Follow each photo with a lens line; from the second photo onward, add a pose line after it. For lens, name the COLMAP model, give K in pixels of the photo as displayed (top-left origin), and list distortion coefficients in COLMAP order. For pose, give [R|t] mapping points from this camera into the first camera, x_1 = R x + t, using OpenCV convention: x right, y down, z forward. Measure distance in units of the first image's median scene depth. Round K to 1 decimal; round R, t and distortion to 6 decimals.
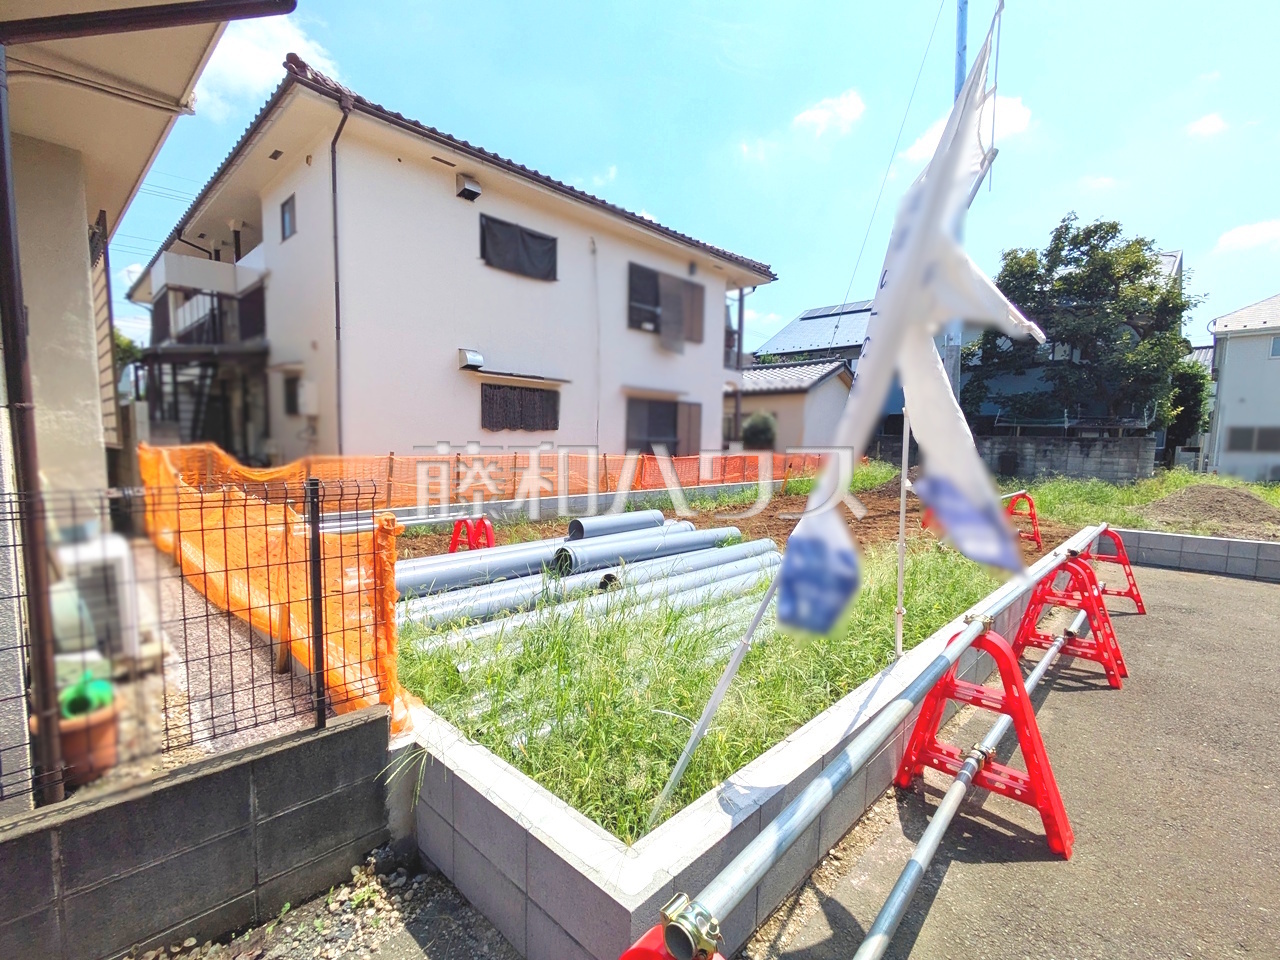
lens RADIAL K [[588.8, 0, 636.0], [0, 588.8, 490.6], [0, 0, 1]] dist [0.004912, 0.001454]
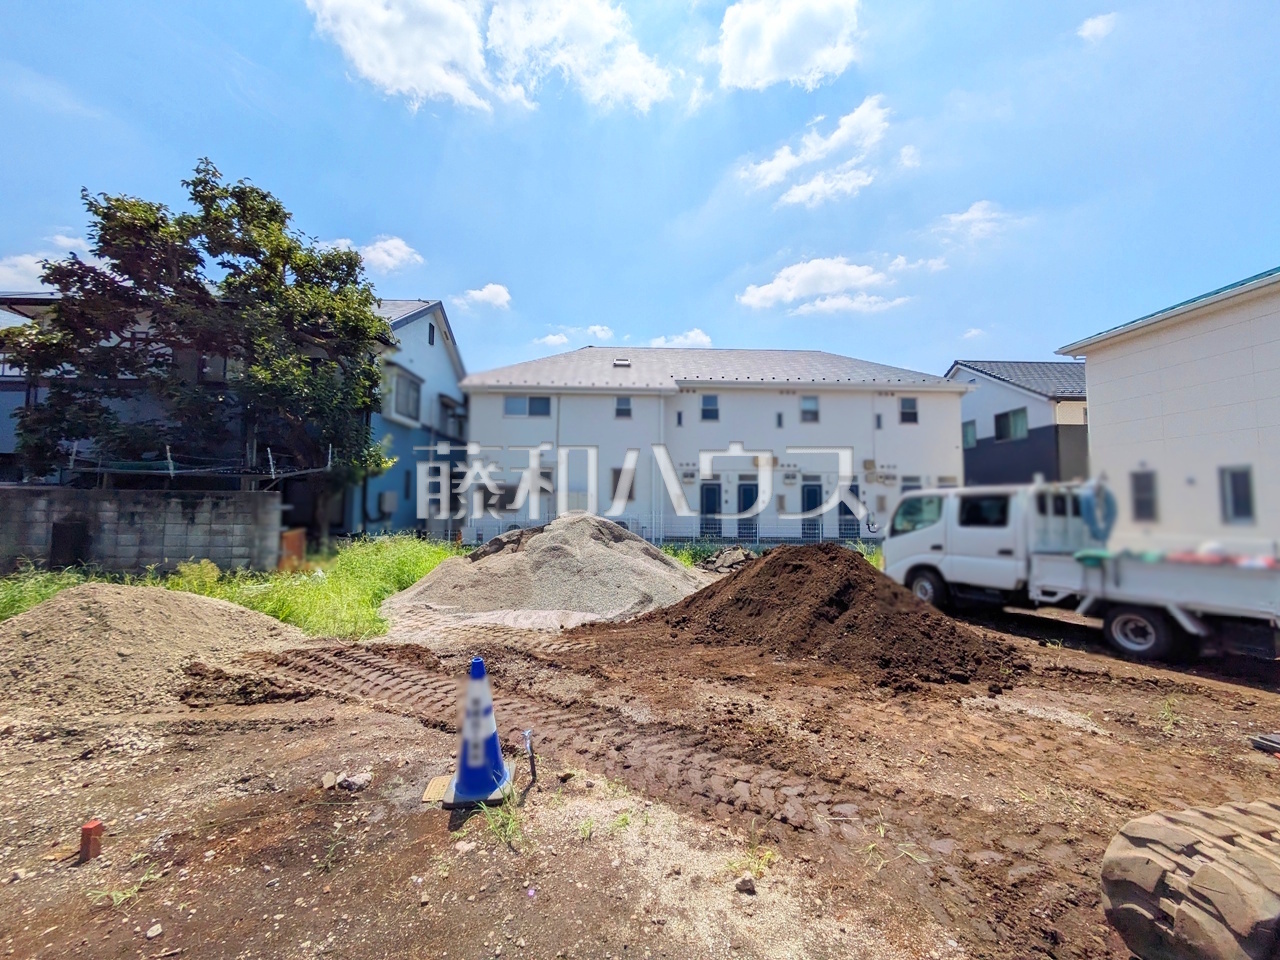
lens RADIAL K [[506.3, 0, 642.4], [0, 506.3, 481.1], [0, 0, 1]] dist [-0.003543, -0.000131]
pose [[0.686748, 0.030349, 0.726261, 0.679776], [0.069035, 0.991889, -0.106728, -0.012791], [-0.723610, 0.123433, 0.679083, 0.303711]]
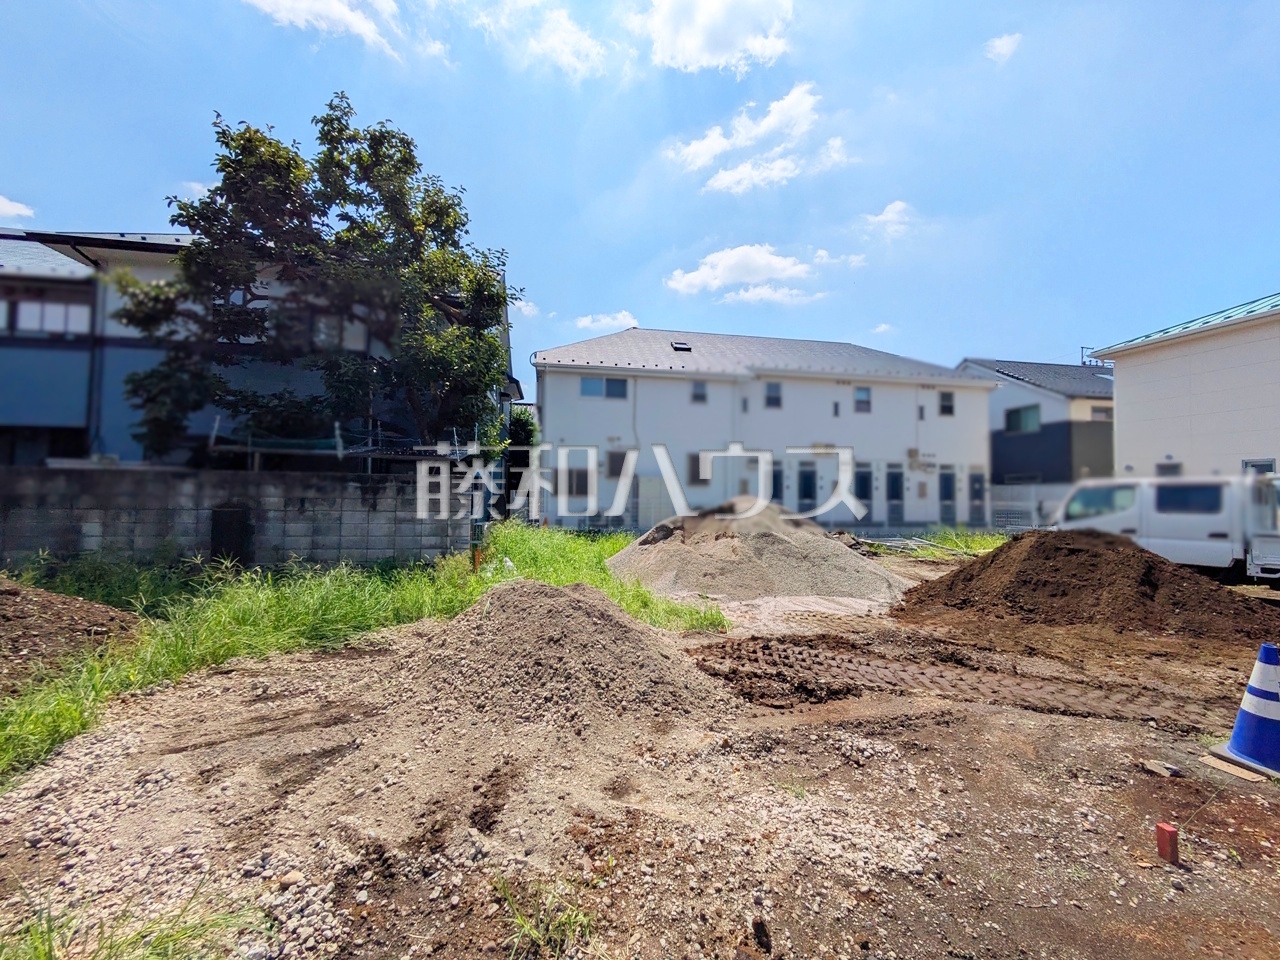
lens RADIAL K [[506.3, 0, 638.9], [0, 506.3, 483.2], [0, 0, 1]] dist [-0.003543, -0.000131]
pose [[0.577546, 0.006692, 0.816331, 0.508055], [0.071329, 0.995728, -0.058627, -0.036188], [-0.813236, 0.092088, 0.574601, 0.516812]]
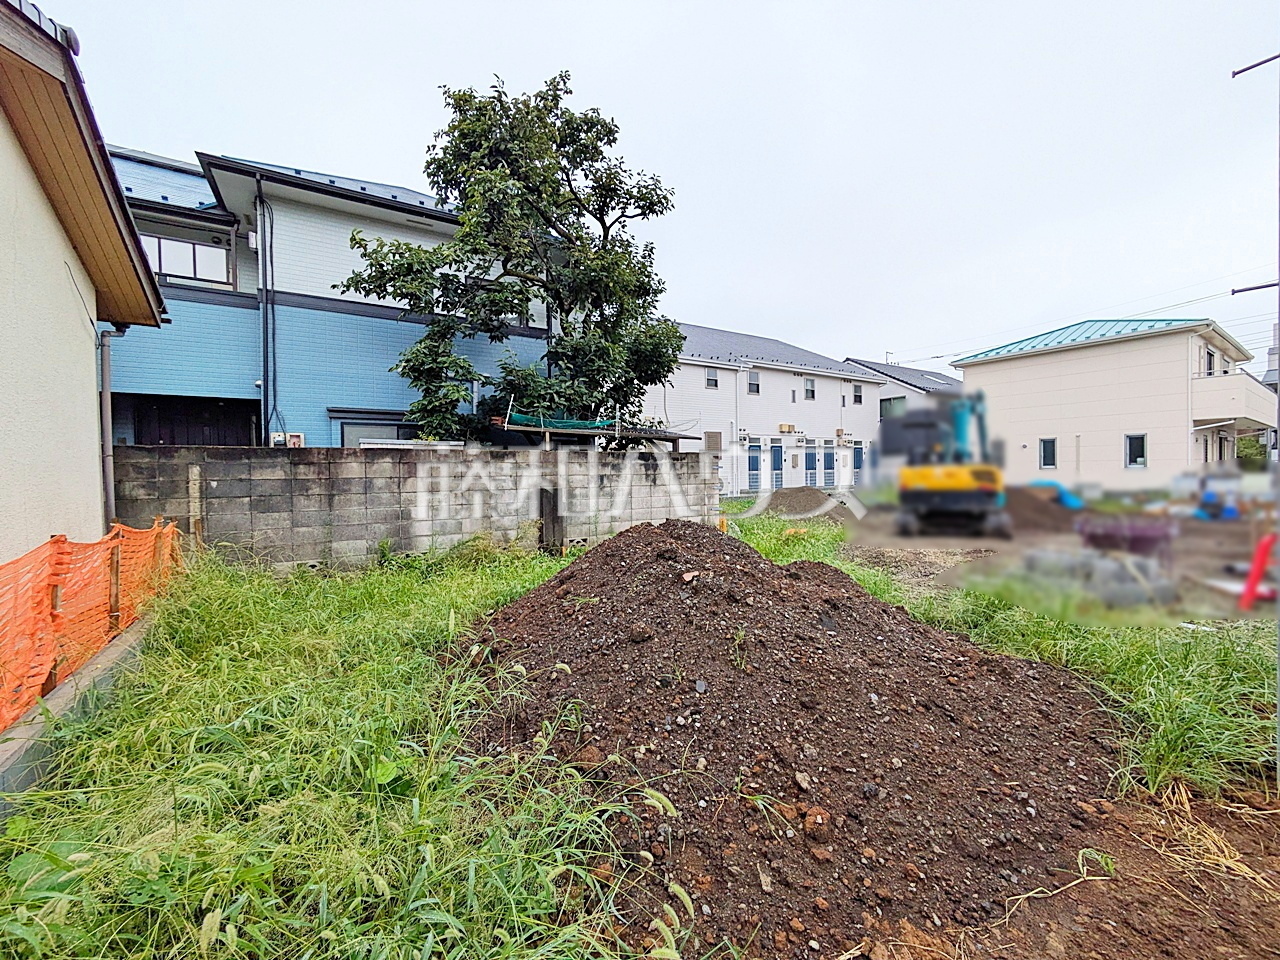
lens RADIAL K [[506.3, 0, 642.1], [0, 506.3, 479.3], [0, 0, 1]] dist [-0.003543, -0.000131]
pose [[0.231448, -0.037355, 0.972130, 0.254959], [0.104538, 0.994432, 0.013323, -0.068319], [-0.967214, 0.098541, 0.234064, 0.860783]]
